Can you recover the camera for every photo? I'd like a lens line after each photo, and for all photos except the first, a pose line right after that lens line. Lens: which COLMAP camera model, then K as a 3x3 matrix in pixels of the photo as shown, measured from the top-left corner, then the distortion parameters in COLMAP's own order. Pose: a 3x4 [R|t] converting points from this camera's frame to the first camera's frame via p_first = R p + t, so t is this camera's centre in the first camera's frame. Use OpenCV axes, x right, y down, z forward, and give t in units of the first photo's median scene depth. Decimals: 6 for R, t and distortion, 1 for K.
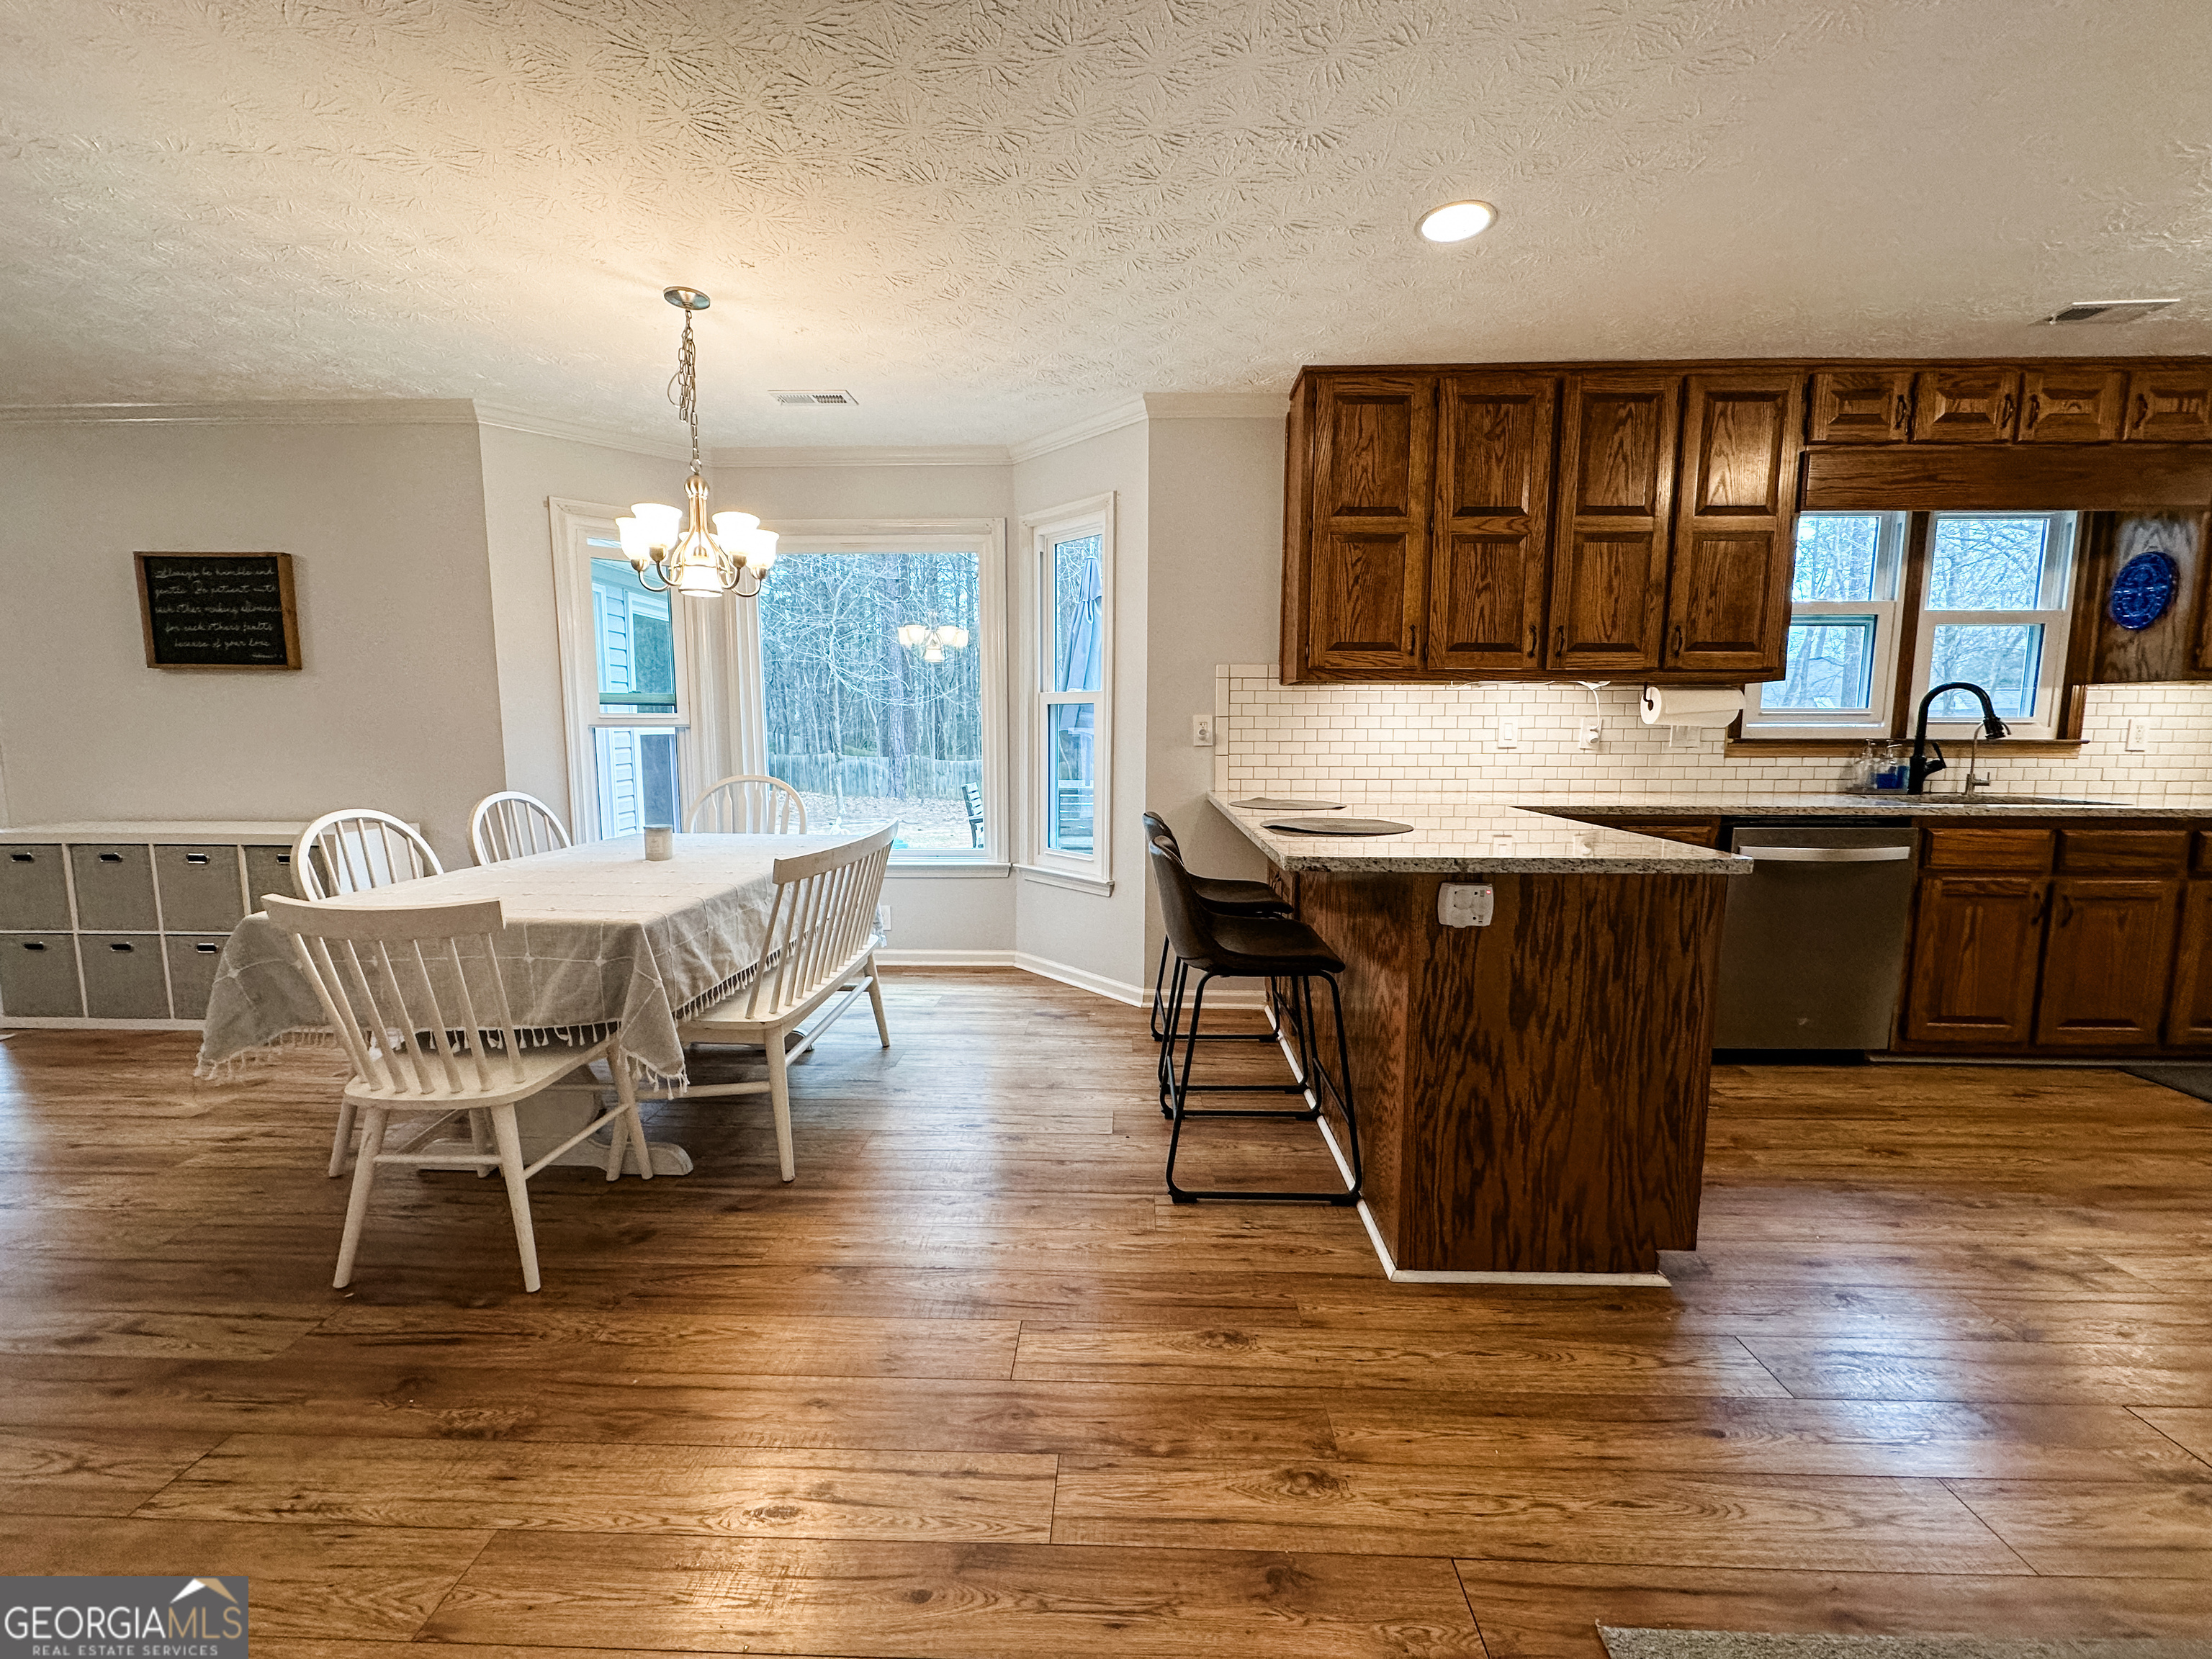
lens RADIAL K [[879.3, 0, 1106.0], [0, 879.3, 829.5], [0, 0, 1]] dist [-0.002395, 0.000313]
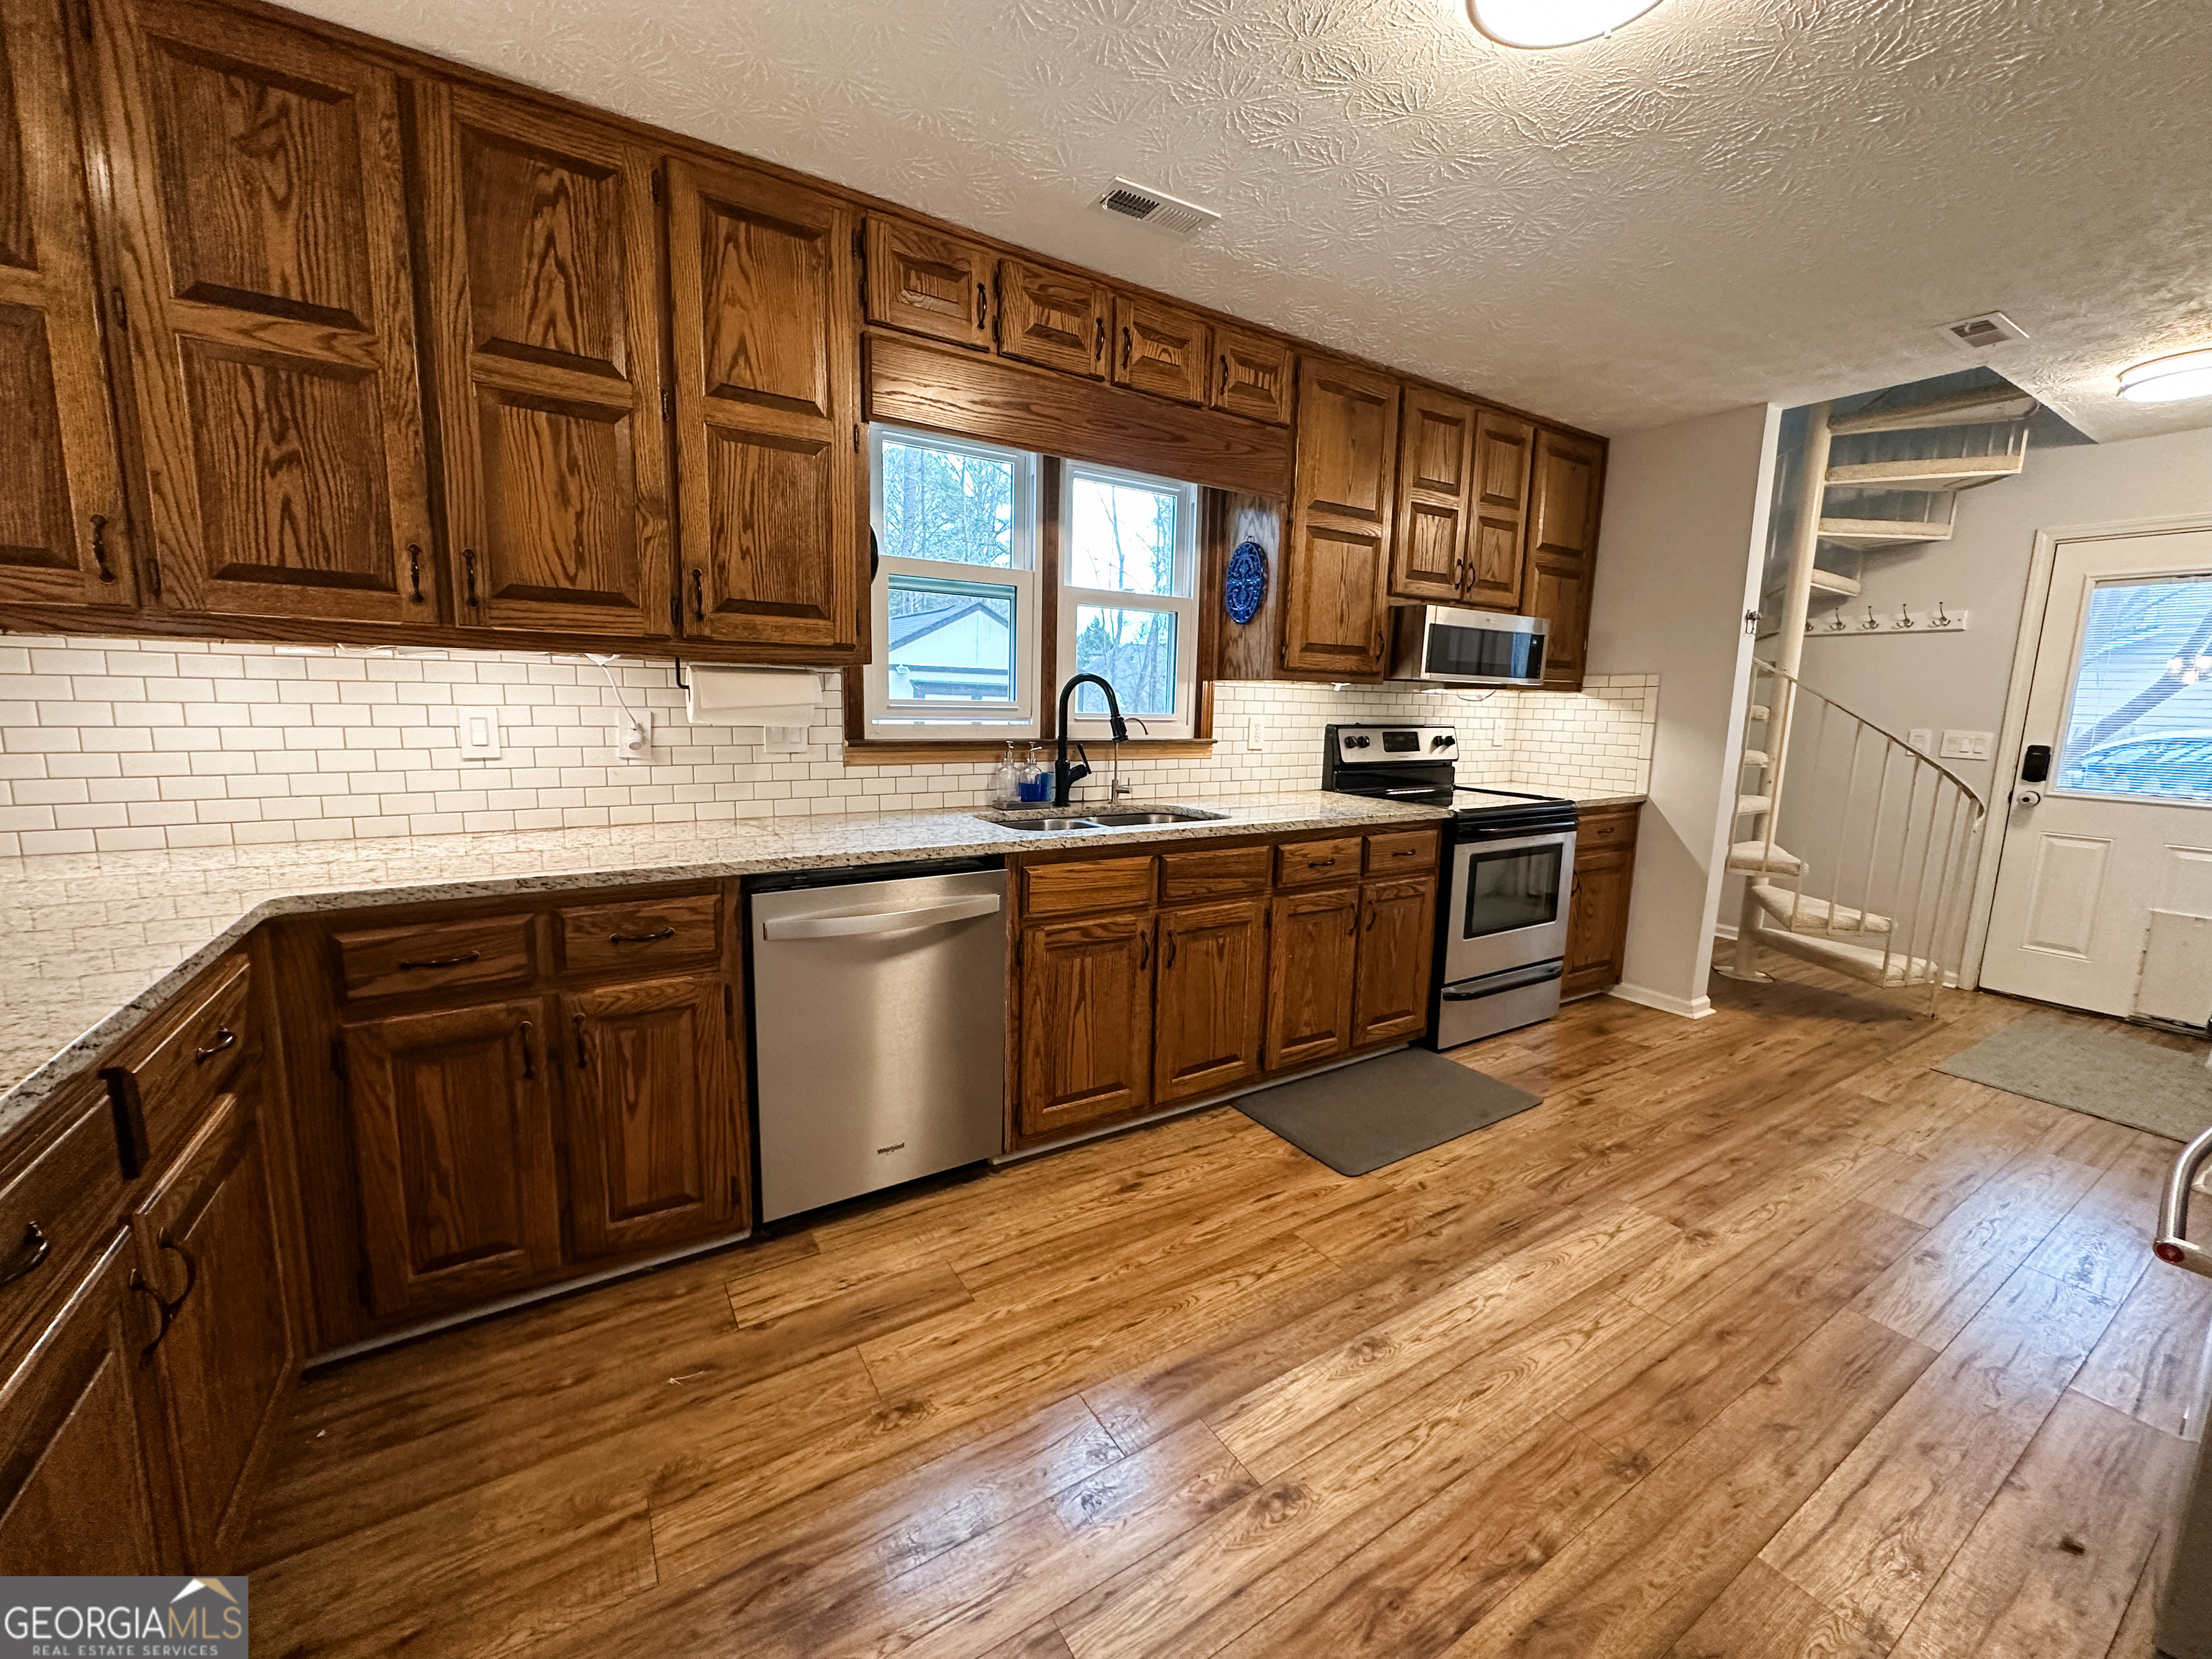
lens RADIAL K [[879.3, 0, 1106.0], [0, 879.3, 829.5], [0, 0, 1]] dist [-0.002395, 0.000313]
pose [[0.828572, -0.065235, 0.556070, 0.529821], [0.042331, 0.997645, 0.053962, -0.066600], [-0.558281, -0.021172, 0.829382, 0.302256]]
